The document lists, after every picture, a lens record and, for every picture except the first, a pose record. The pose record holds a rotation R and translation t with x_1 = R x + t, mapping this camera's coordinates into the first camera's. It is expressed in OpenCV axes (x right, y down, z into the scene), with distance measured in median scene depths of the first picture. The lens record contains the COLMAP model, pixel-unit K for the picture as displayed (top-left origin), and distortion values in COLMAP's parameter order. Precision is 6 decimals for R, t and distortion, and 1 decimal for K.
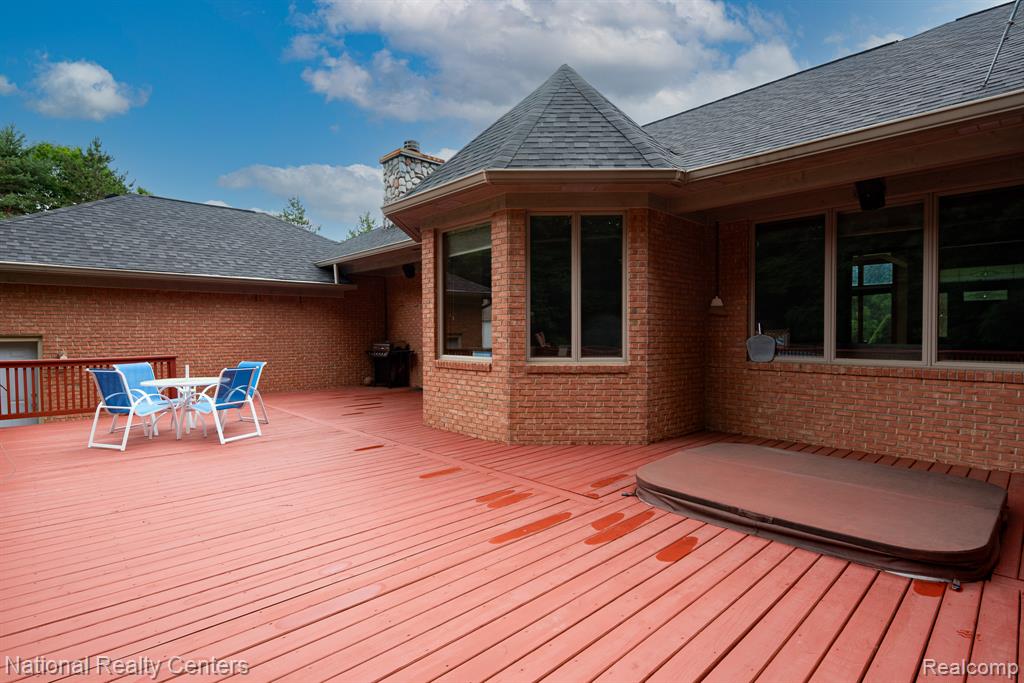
lens RADIAL K [[519.6, 0, 509.7], [0, 519.6, 336.8], [0, 0, 1]] dist [0.000663, 0.000191]
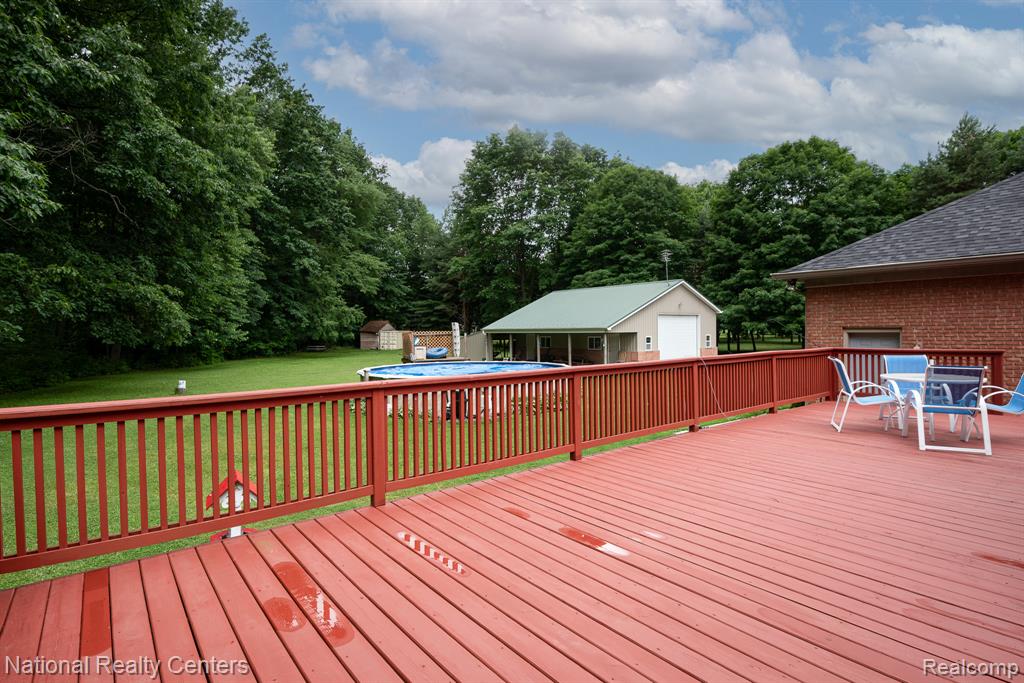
lens RADIAL K [[519.6, 0, 510.8], [0, 519.6, 339.7], [0, 0, 1]] dist [0.000663, 0.000191]
pose [[-0.102091, 0.022941, -0.994510, 0.567394], [0.003157, 0.999736, 0.022738, -0.006697], [0.994770, -0.000818, -0.102137, 0.557644]]
